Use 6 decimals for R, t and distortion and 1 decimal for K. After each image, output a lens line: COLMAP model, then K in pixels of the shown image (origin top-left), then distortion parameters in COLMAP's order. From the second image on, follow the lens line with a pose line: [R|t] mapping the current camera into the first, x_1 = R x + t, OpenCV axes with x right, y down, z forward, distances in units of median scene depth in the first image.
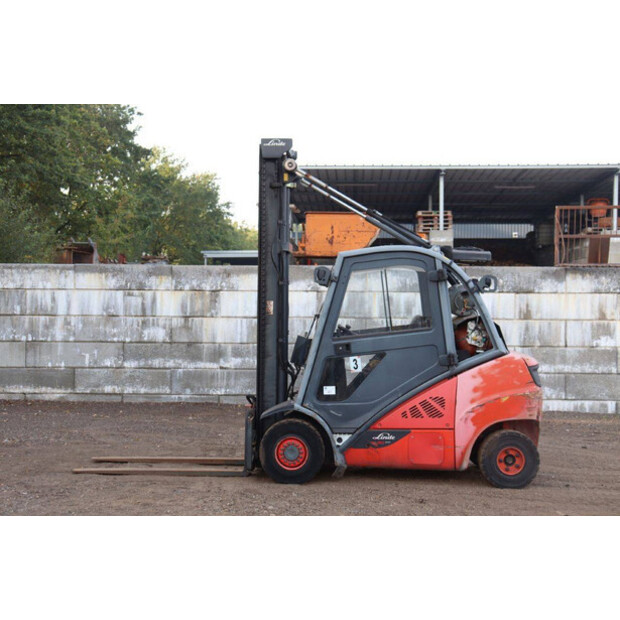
lens RADIAL K [[919.6, 0, 310.0], [0, 919.6, 310.0], [0, 0, 1]] dist [0.082718, 0.058733]
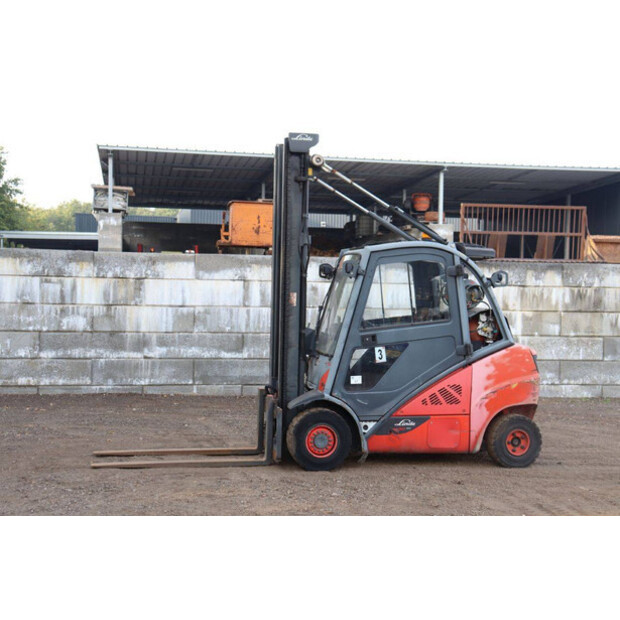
lens RADIAL K [[928.6, 0, 310.0], [0, 928.6, 310.0], [0, 0, 1]] dist [0.087709, 0.087072]
pose [[0.970697, 0.005149, 0.240252, -0.167968], [-0.008928, 0.999853, 0.014640, -0.003706], [-0.240141, -0.016356, 0.970600, -0.001569]]
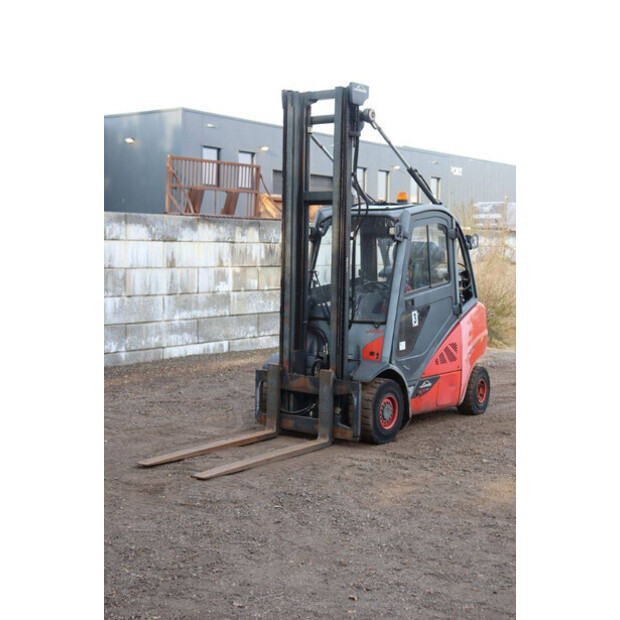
lens RADIAL K [[928.6, 0, 310.0], [0, 928.6, 310.0], [0, 0, 1]] dist [0.087709, 0.087072]
pose [[0.559147, -0.055977, 0.827177, -0.526559], [-0.000678, 0.997687, 0.067974, -0.012933], [-0.829068, -0.038568, 0.557816, 0.307025]]
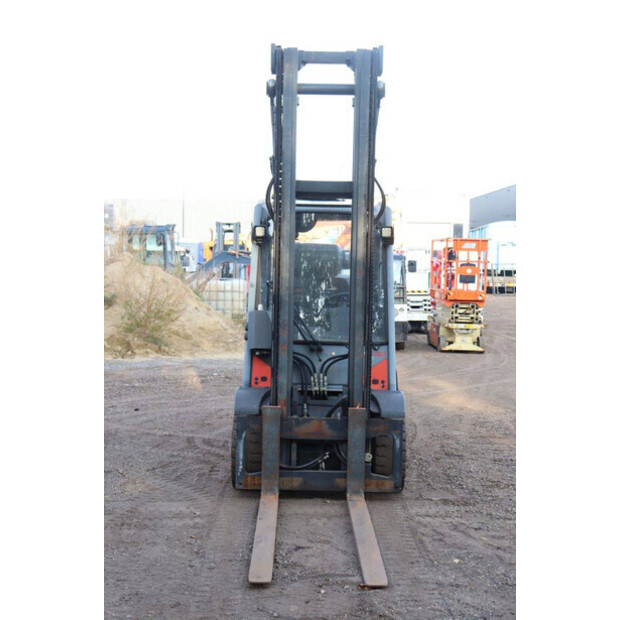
lens RADIAL K [[906.3, 0, 310.0], [0, 906.3, 310.0], [0, 0, 1]] dist [0.044177, 0.148915]
pose [[-0.027008, -0.068714, 0.997271, -0.482900], [-0.000808, 0.997636, 0.068718, -0.014678], [-0.999635, 0.001050, -0.027000, 0.657589]]
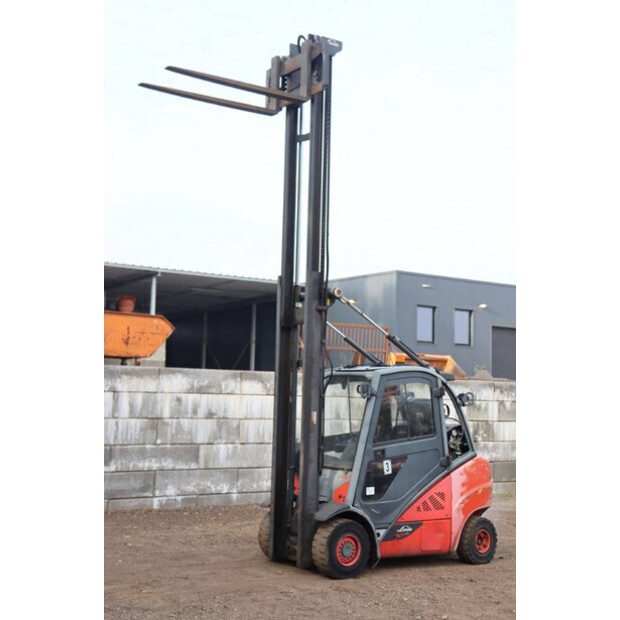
lens RADIAL K [[939.4, 0, 310.0], [0, 939.4, 310.0], [0, 0, 1]] dist [0.098579, 0.129618]
pose [[0.787166, 0.067895, 0.612993, -0.462609], [-0.013231, 0.995552, -0.093278, -0.015953], [-0.616599, 0.065315, 0.784563, 0.065149]]
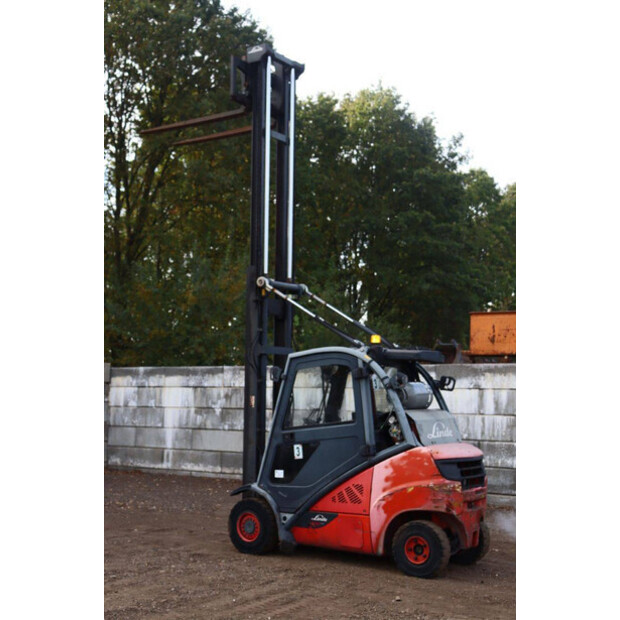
lens RADIAL K [[928.6, 0, 310.0], [0, 928.6, 310.0], [0, 0, 1]] dist [0.087709, 0.087072]
pose [[0.851075, -0.044703, -0.523138, 0.403068], [-0.011325, 0.994574, -0.103412, 0.001927], [0.524923, 0.093936, 0.845950, 0.007429]]
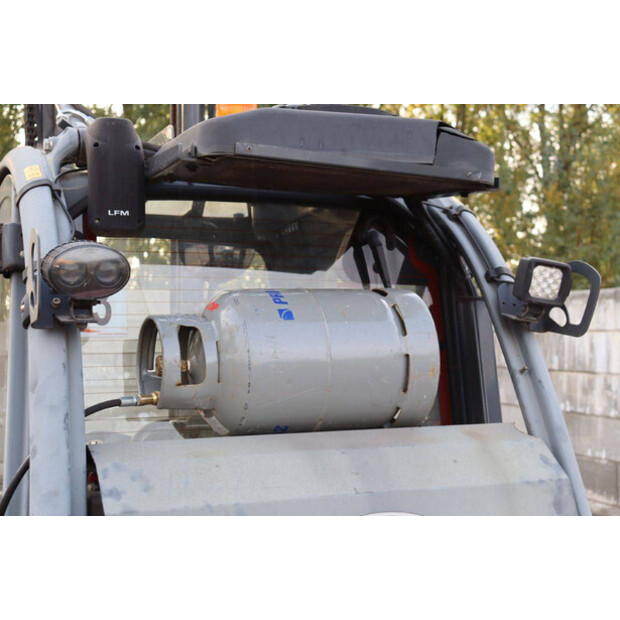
lens RADIAL K [[951.7, 0, 310.0], [0, 951.7, 310.0], [0, 0, 1]] dist [0.135334, 0.071782]
pose [[0.423260, -0.025483, -0.905650, 0.232054], [-0.018470, 0.999154, -0.036746, -0.009246], [0.905820, 0.032280, 0.422431, 0.573902]]
